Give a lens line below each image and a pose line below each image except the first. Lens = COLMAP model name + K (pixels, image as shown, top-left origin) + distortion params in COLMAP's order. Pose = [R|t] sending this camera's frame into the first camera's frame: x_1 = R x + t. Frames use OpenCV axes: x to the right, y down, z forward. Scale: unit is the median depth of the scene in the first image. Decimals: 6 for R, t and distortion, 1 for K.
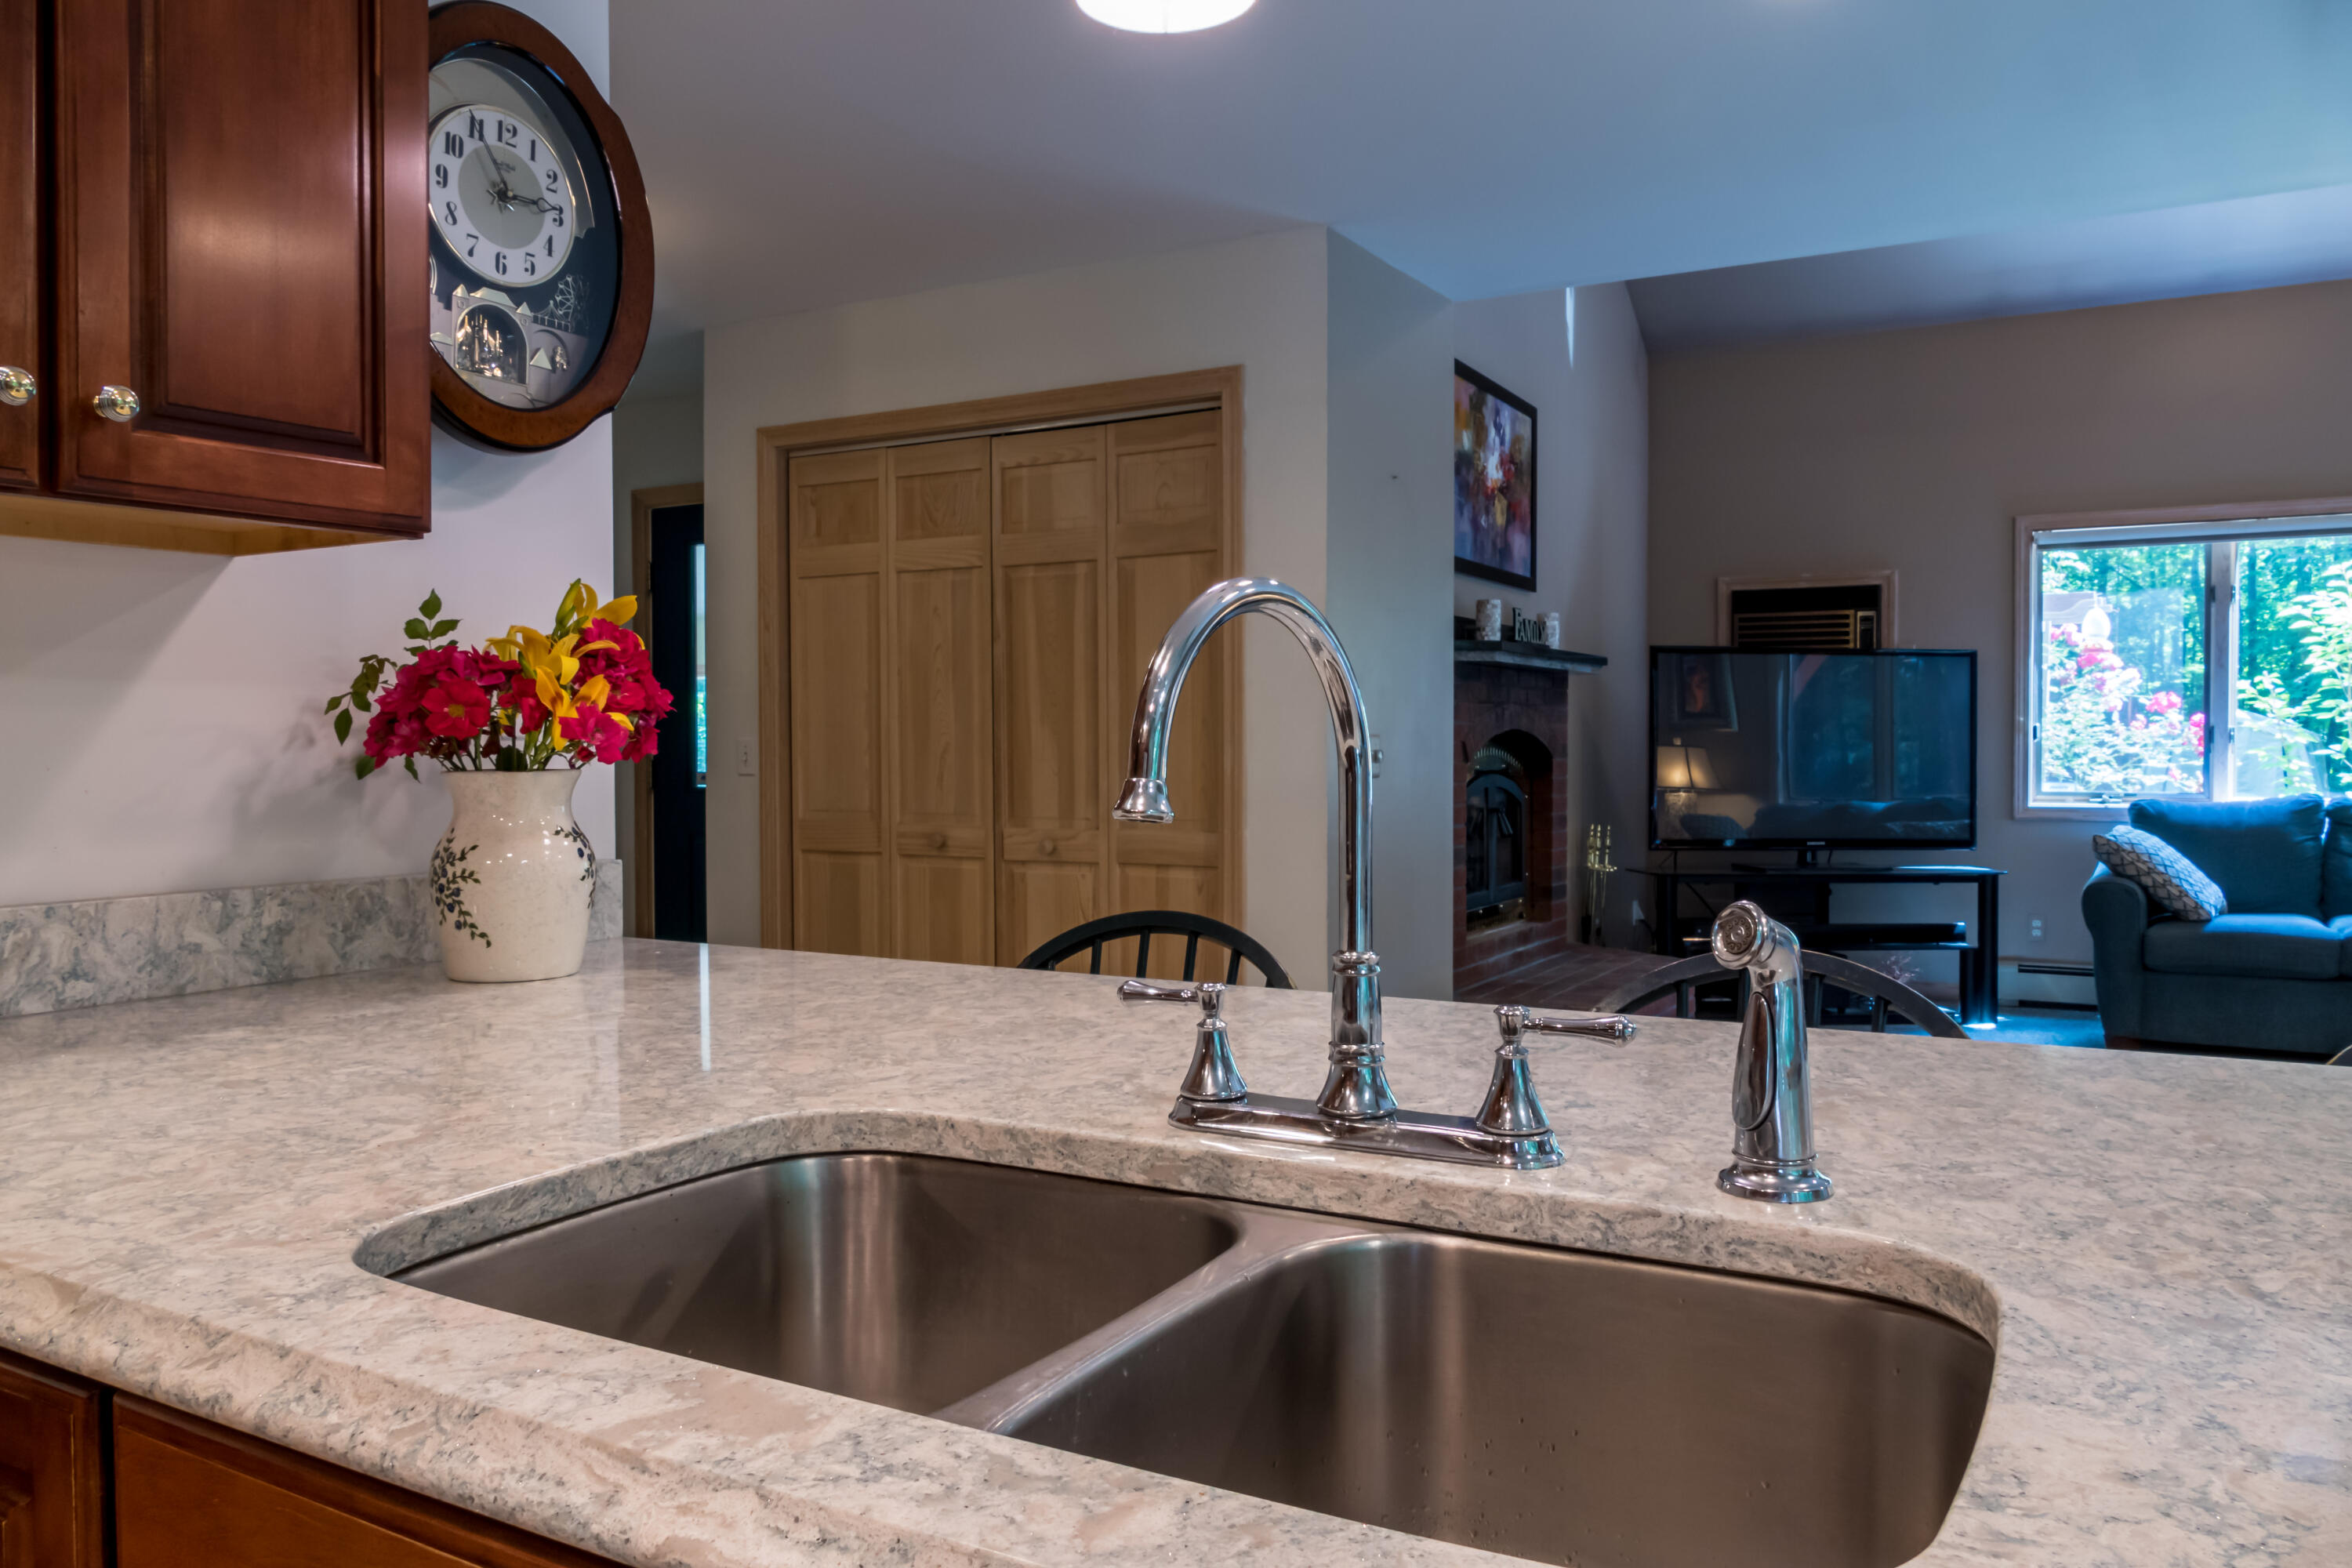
lens RADIAL K [[1693.0, 0, 1179.9], [0, 1693.0, 766.4], [0, 0, 1]] dist [-0.009119, 0.000934]
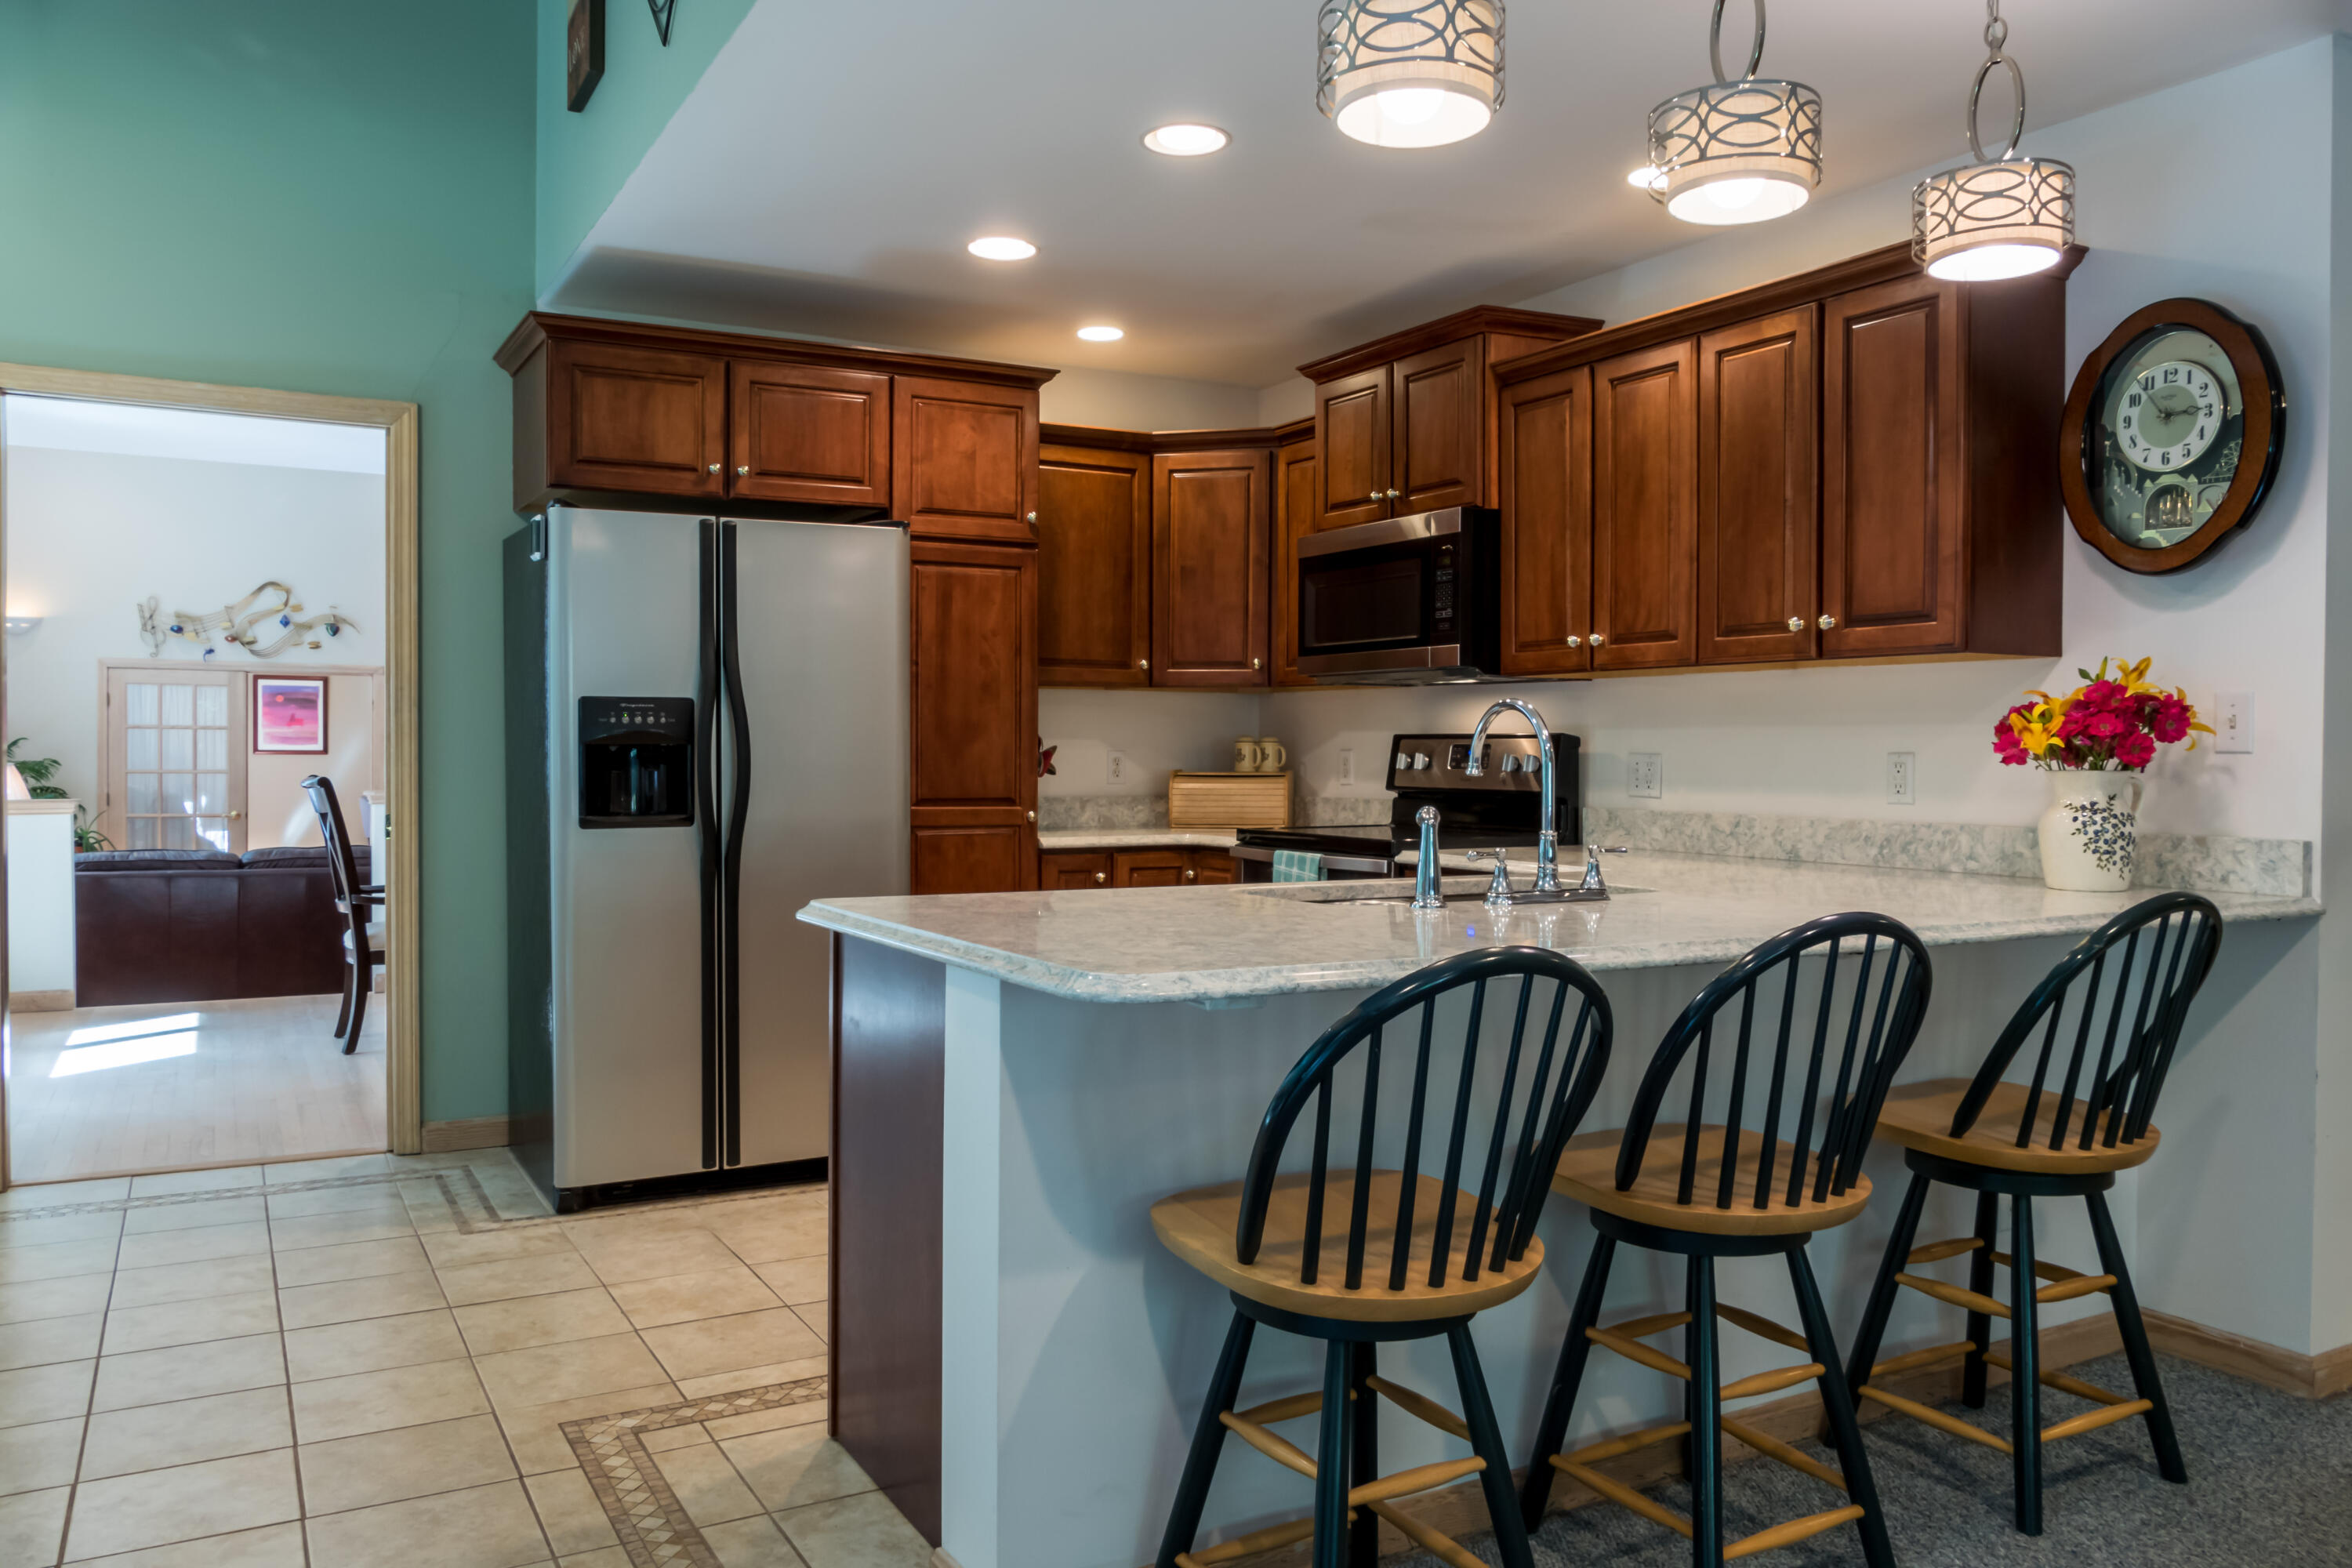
lens RADIAL K [[1722.2, 0, 1176.0], [0, 1722.2, 784.0], [0, 0, 1]] dist [-0.006729, -0.001752]
pose [[-0.508482, 0.019574, -0.860850, 0.626707], [-0.016476, 0.999337, 0.032456, -0.010126], [0.860915, 0.030687, -0.507823, 0.429677]]
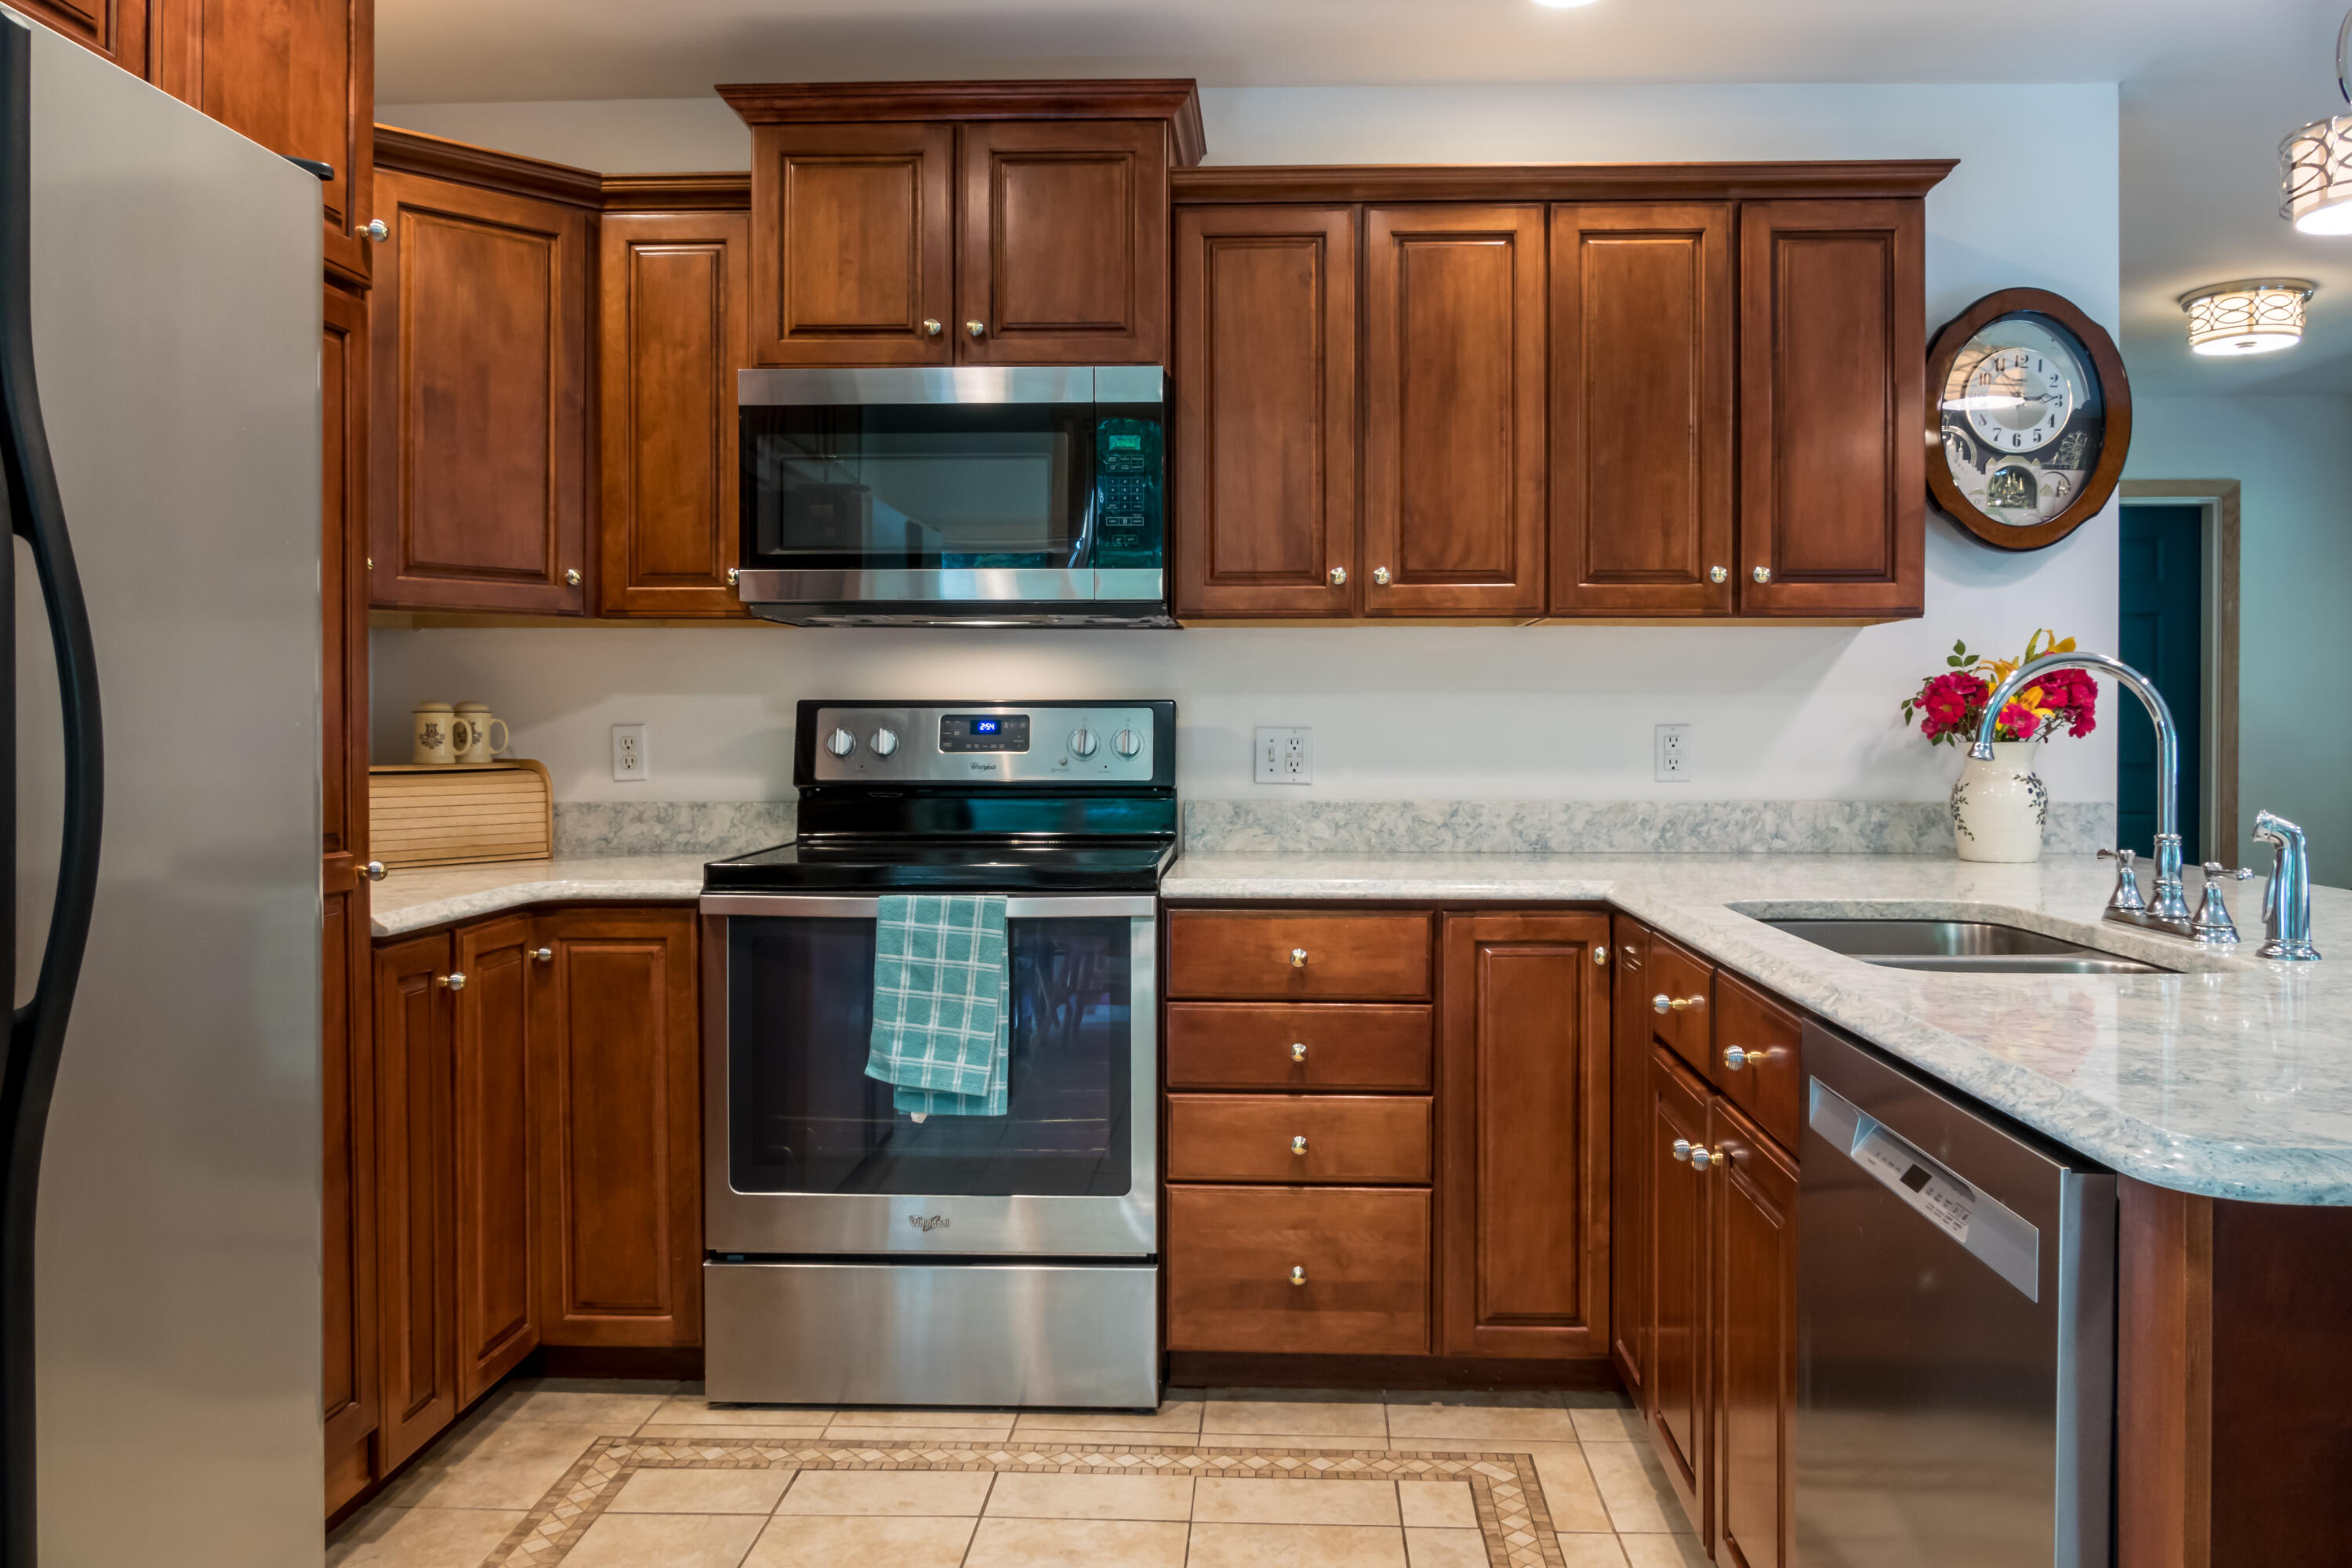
lens RADIAL K [[1711.0, 0, 1216.3], [0, 1711.0, 741.0], [0, 0, 1]] dist [-0.020590, 0.001834]
pose [[0.468713, 0.013306, -0.883250, 0.302324], [-0.016646, 0.999842, 0.006229, 0.001575], [0.883193, 0.011783, 0.468861, -0.205761]]
